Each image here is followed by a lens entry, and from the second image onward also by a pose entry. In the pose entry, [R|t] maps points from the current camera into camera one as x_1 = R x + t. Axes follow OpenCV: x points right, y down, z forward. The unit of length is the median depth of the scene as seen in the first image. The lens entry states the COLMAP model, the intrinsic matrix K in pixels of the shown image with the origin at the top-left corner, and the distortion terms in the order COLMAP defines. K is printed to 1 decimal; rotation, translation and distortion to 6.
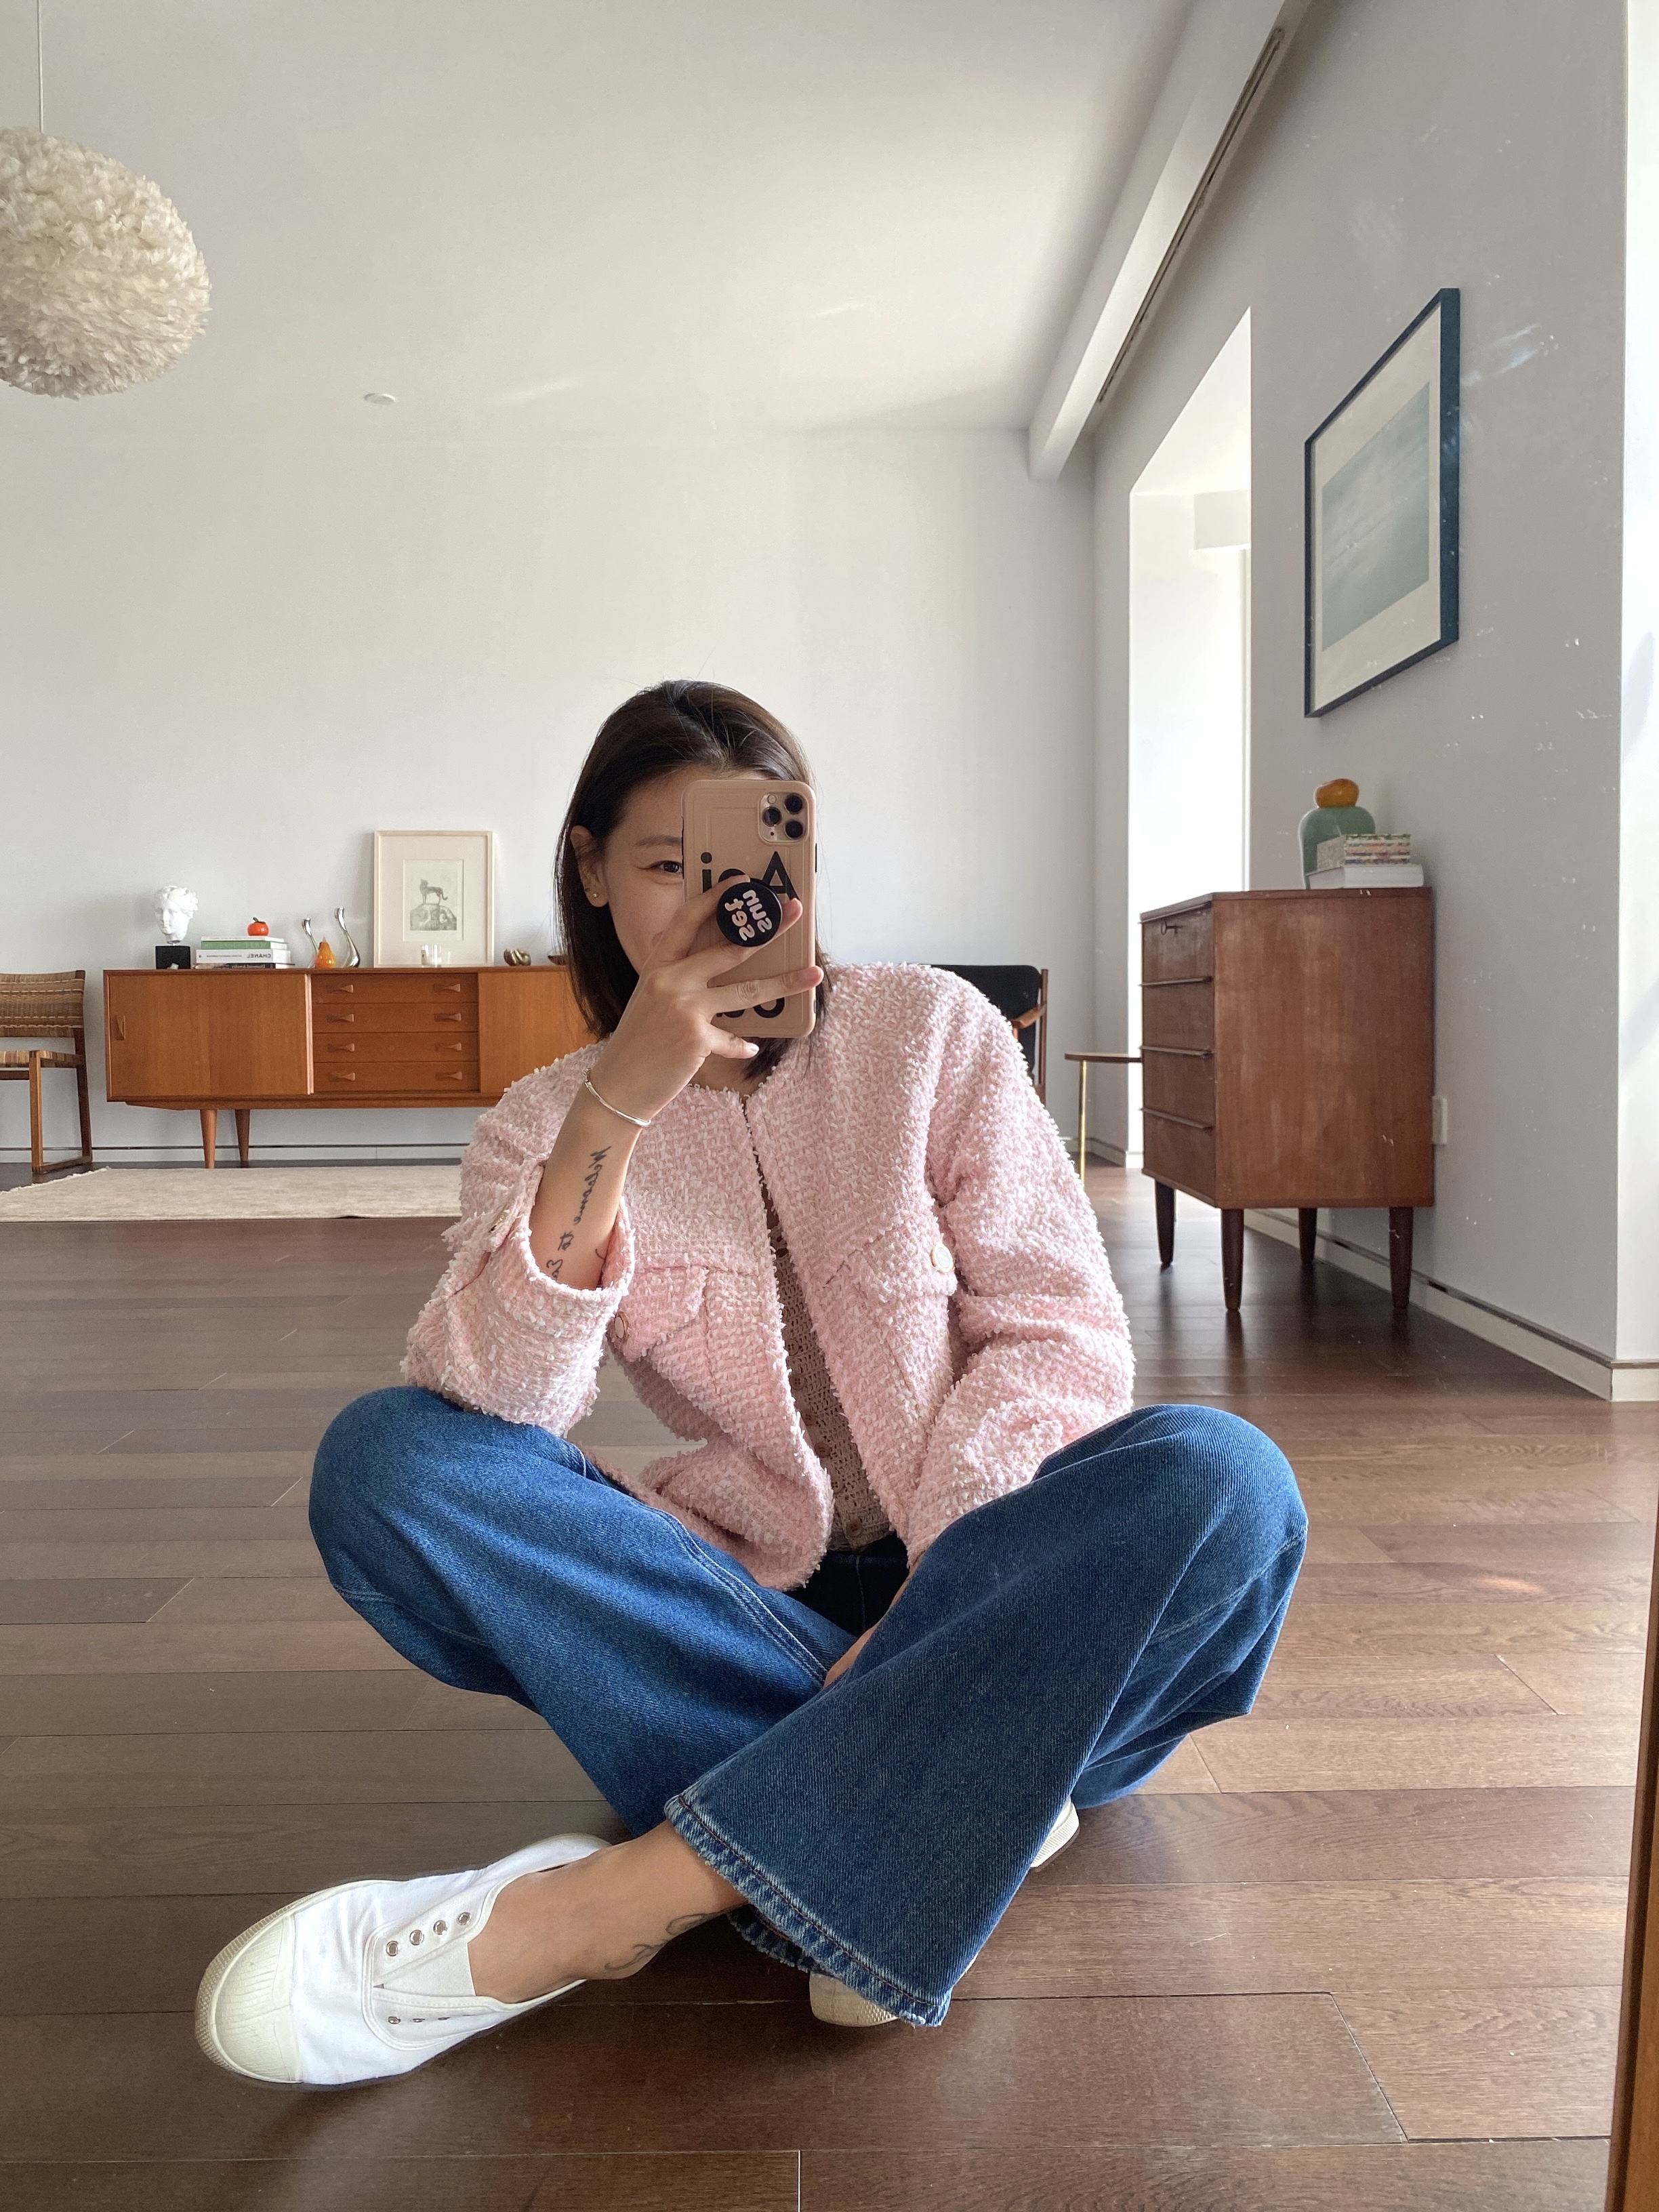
lens RADIAL K [[1529.0, 0, 829.5], [0, 1529.0, 1106.0], [0, 0, 1]] dist [0.008836, -0.004103]
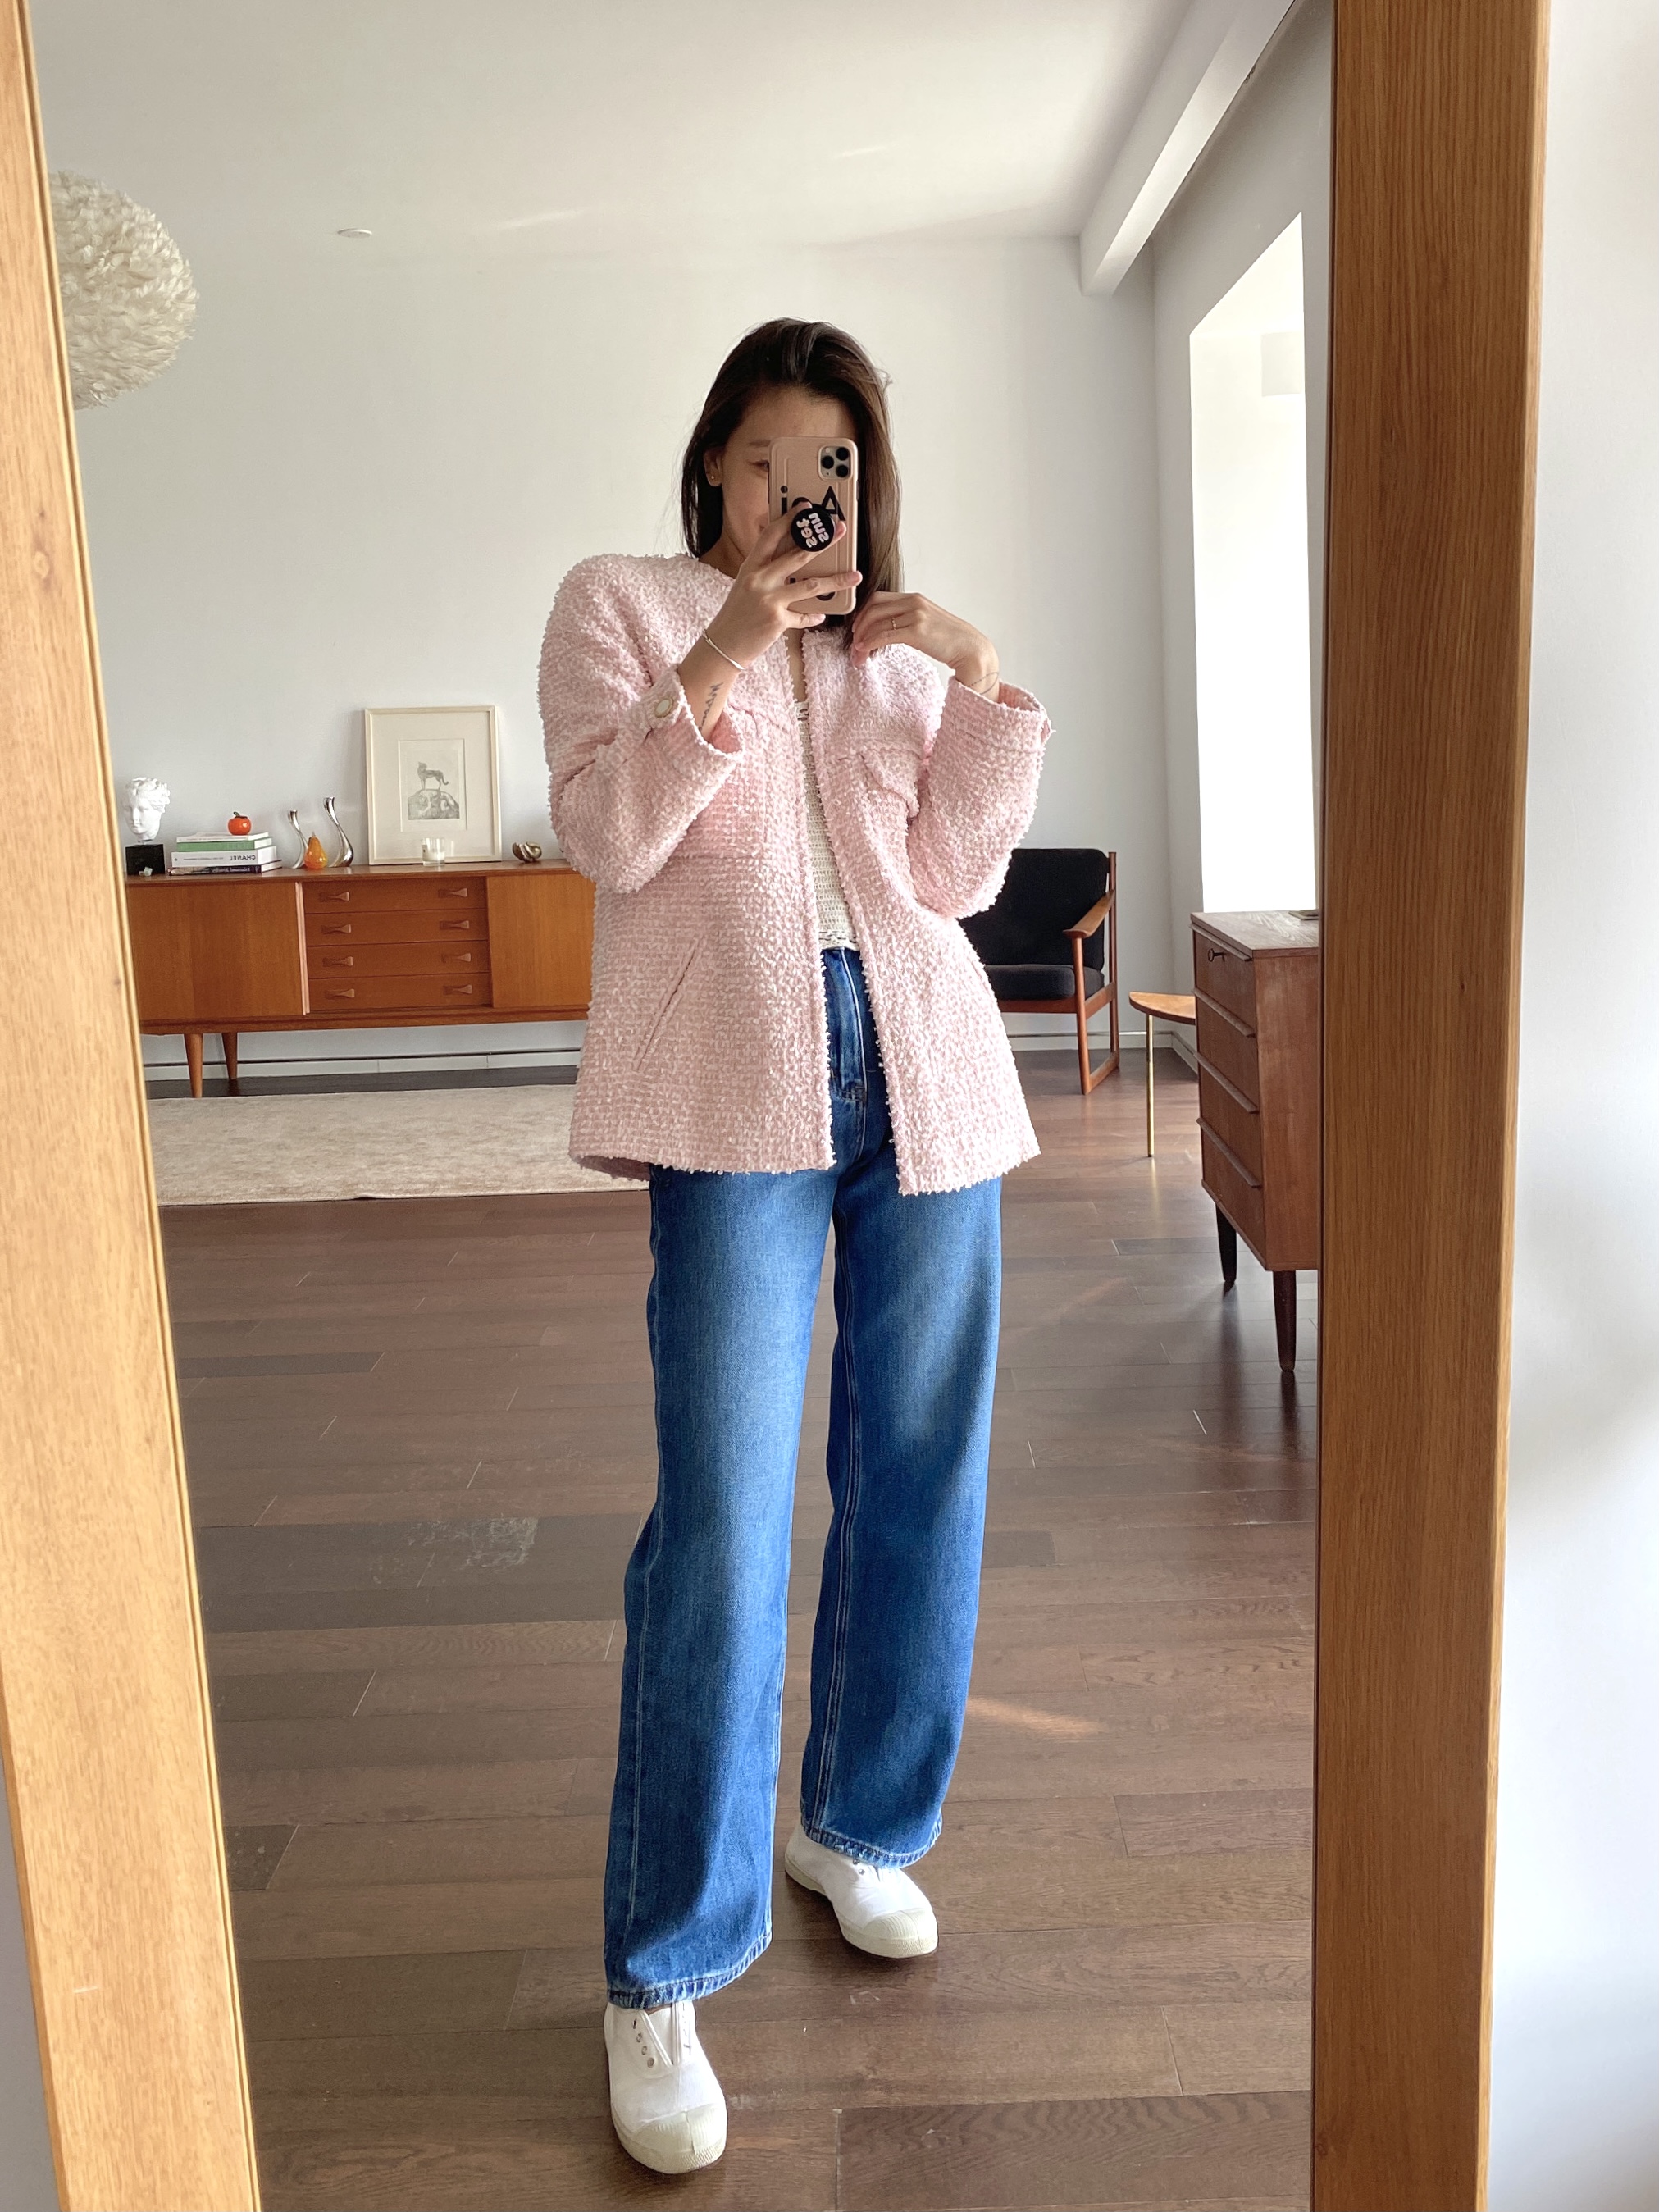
lens RADIAL K [[1857.6, 0, 891.8], [0, 1857.6, 857.7], [0, 0, 1]] dist [0.002189, -0.004359]
pose [[0.999646, -0.026580, -0.001191, 0.020195], [0.026602, 0.999295, 0.026489, -0.227943], [0.000486, -0.026511, 0.999648, -0.178029]]
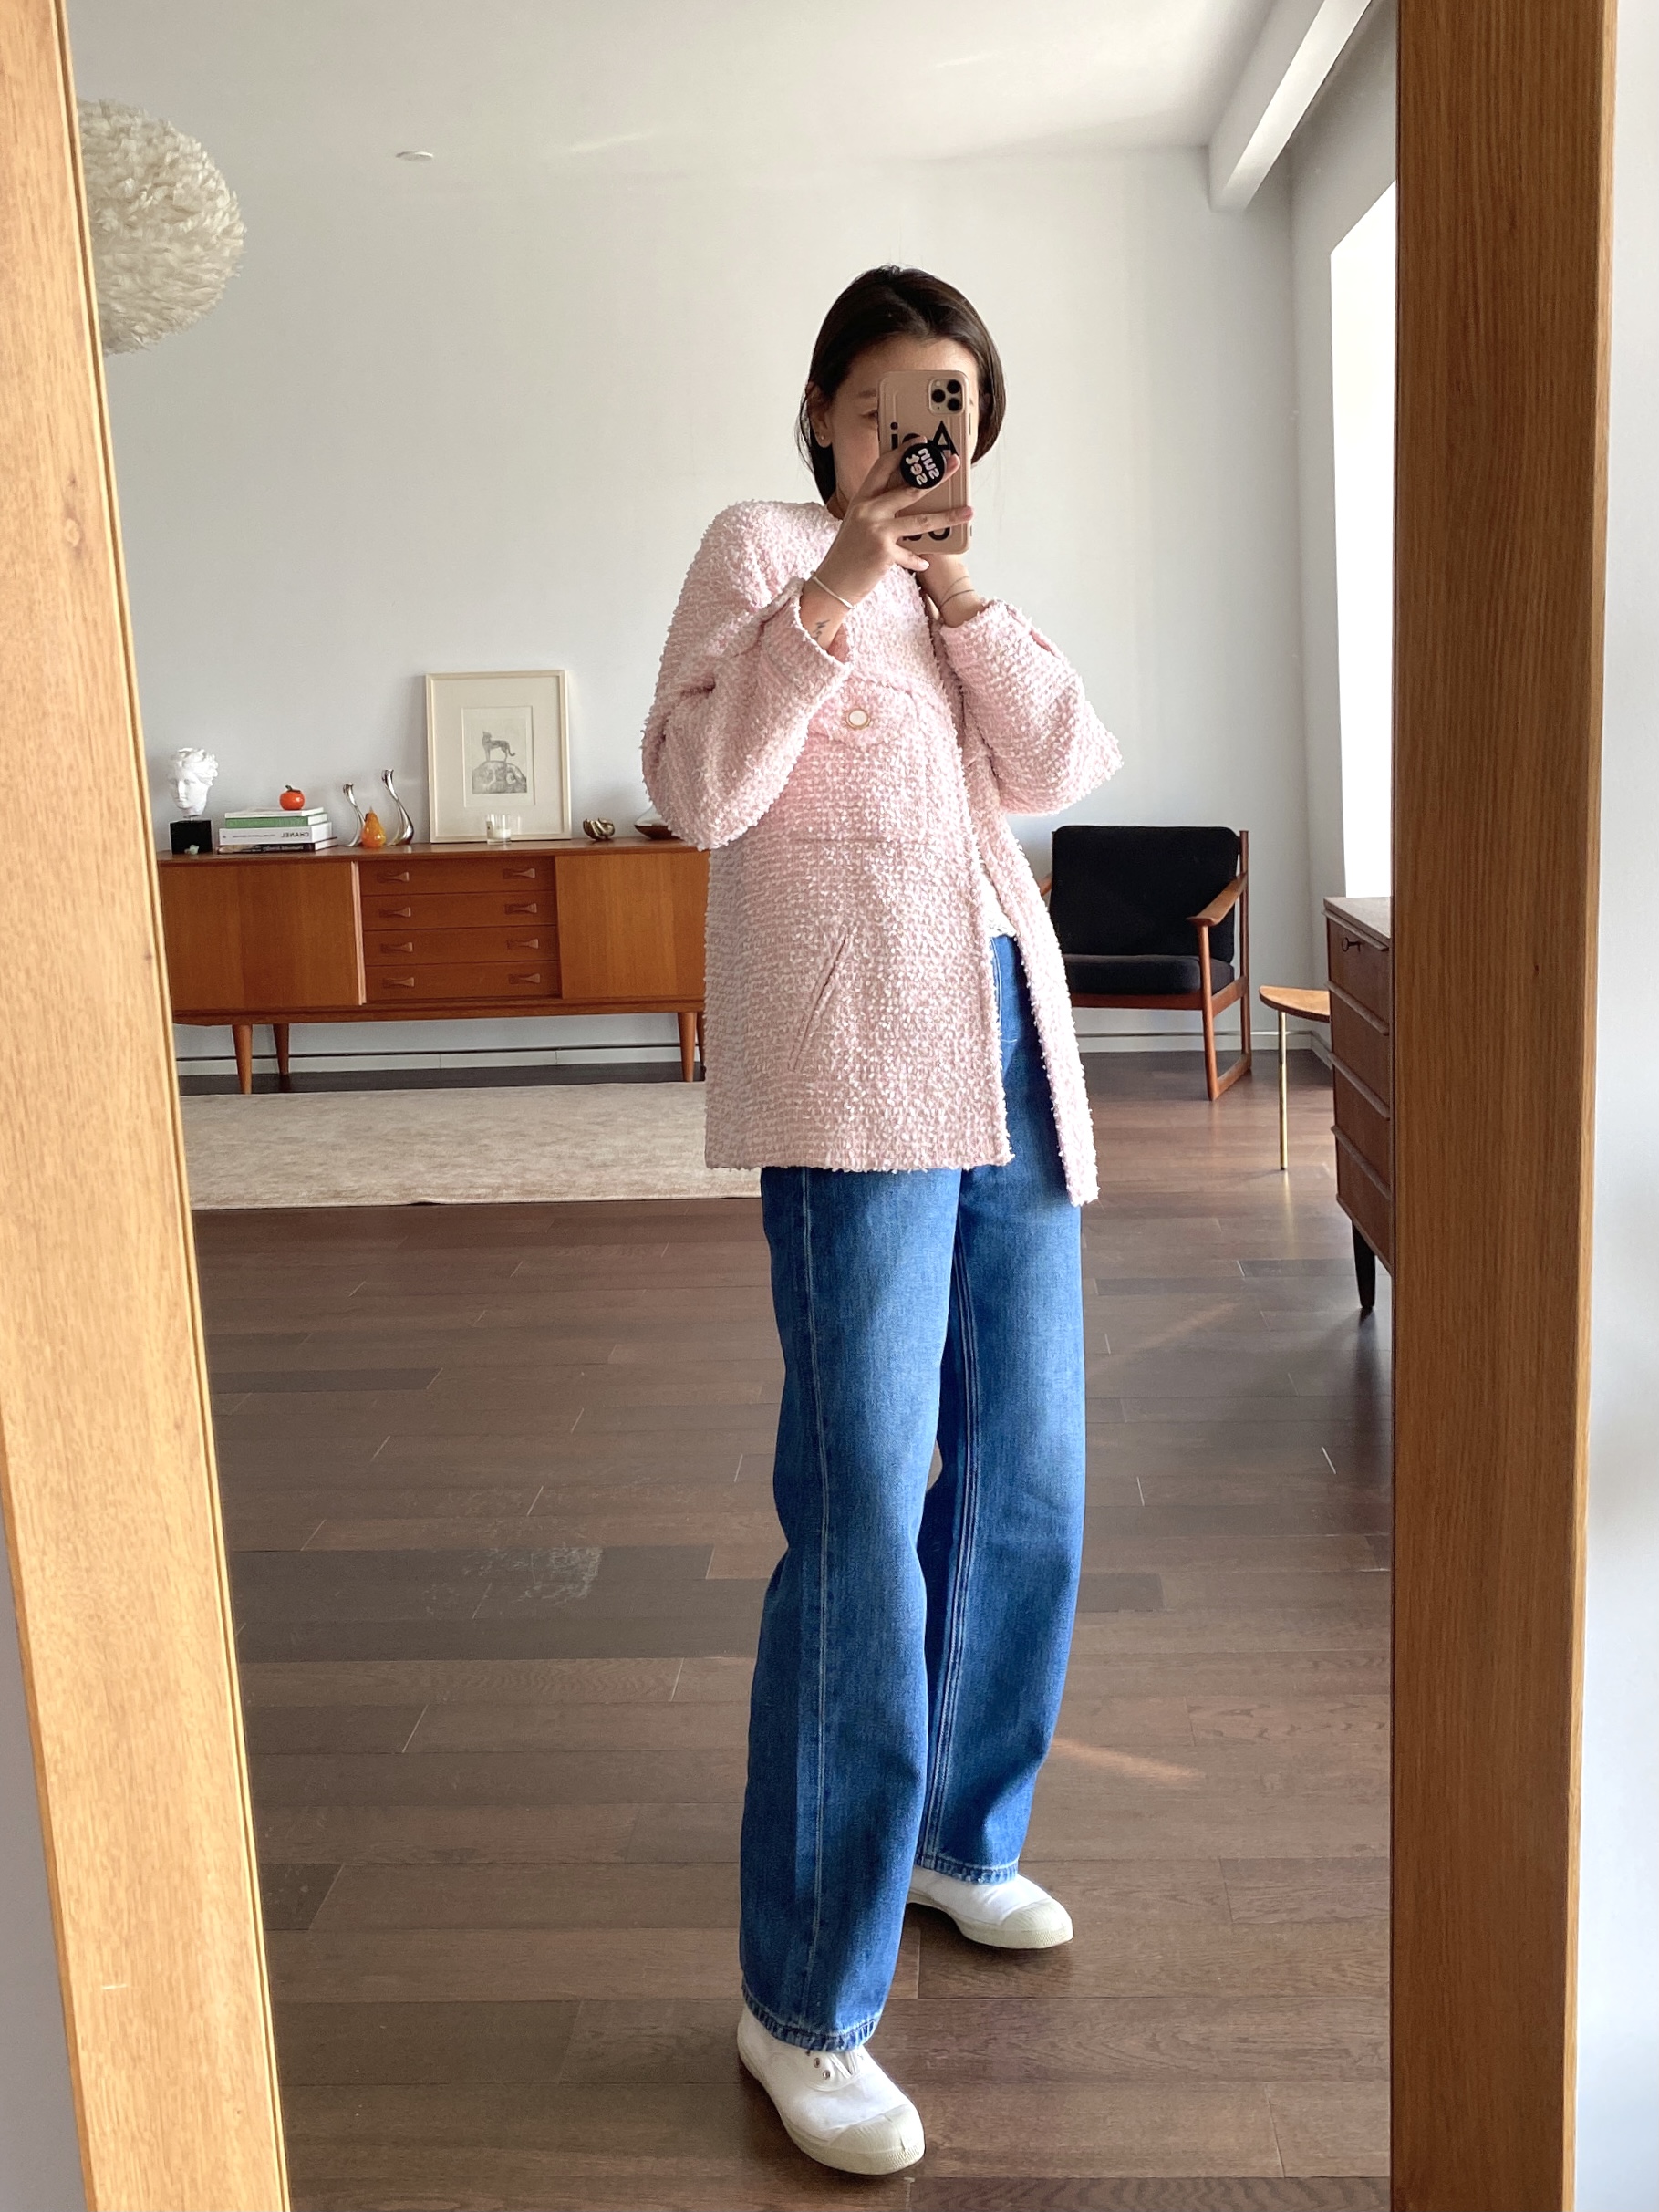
lens RADIAL K [[2070.7, 0, 893.0], [0, 2070.7, 837.6], [0, 0, 1]] dist [0.003880, -0.004300]
pose [[0.998009, -0.025214, -0.057807, 0.031986], [0.026726, 0.999317, 0.025520, -0.227359], [0.057125, -0.027014, 0.998002, -0.199507]]
